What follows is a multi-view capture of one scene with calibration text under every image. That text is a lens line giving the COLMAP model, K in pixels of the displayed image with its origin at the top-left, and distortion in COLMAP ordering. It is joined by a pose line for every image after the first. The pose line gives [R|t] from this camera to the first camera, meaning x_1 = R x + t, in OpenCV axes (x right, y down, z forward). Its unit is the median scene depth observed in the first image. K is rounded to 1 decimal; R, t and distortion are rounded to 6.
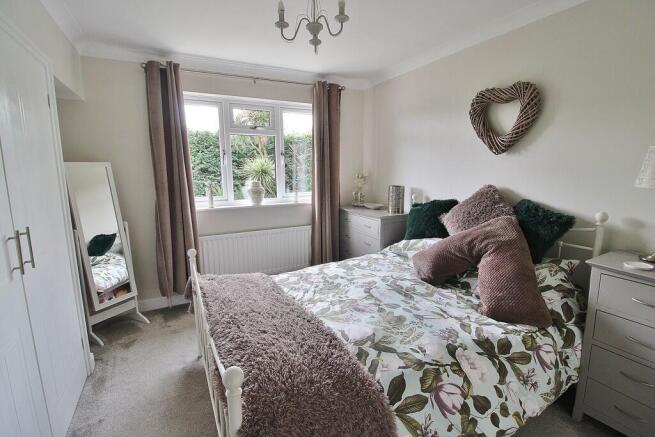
lens RADIAL K [[299.0, 0, 327.5], [0, 299.0, 218.5], [0, 0, 1]] dist [-0.012432, -0.000499]
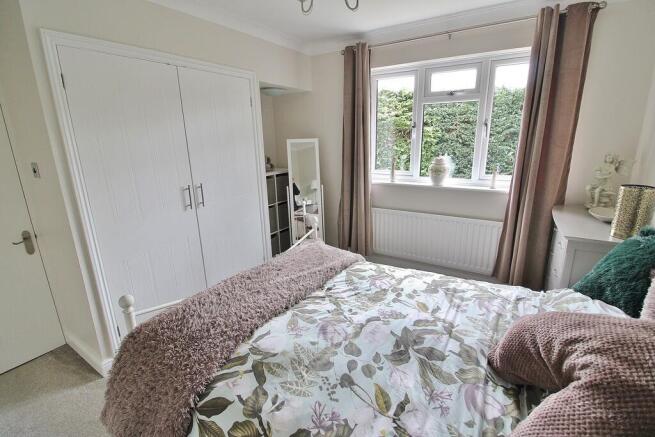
lens RADIAL K [[299.0, 0, 327.5], [0, 299.0, 218.5], [0, 0, 1]] dist [-0.012432, -0.000499]
pose [[0.521367, 0.228576, -0.822149, 0.559126], [-0.126048, 0.973517, 0.190726, -0.126056], [0.843971, 0.004192, 0.536372, 0.417532]]
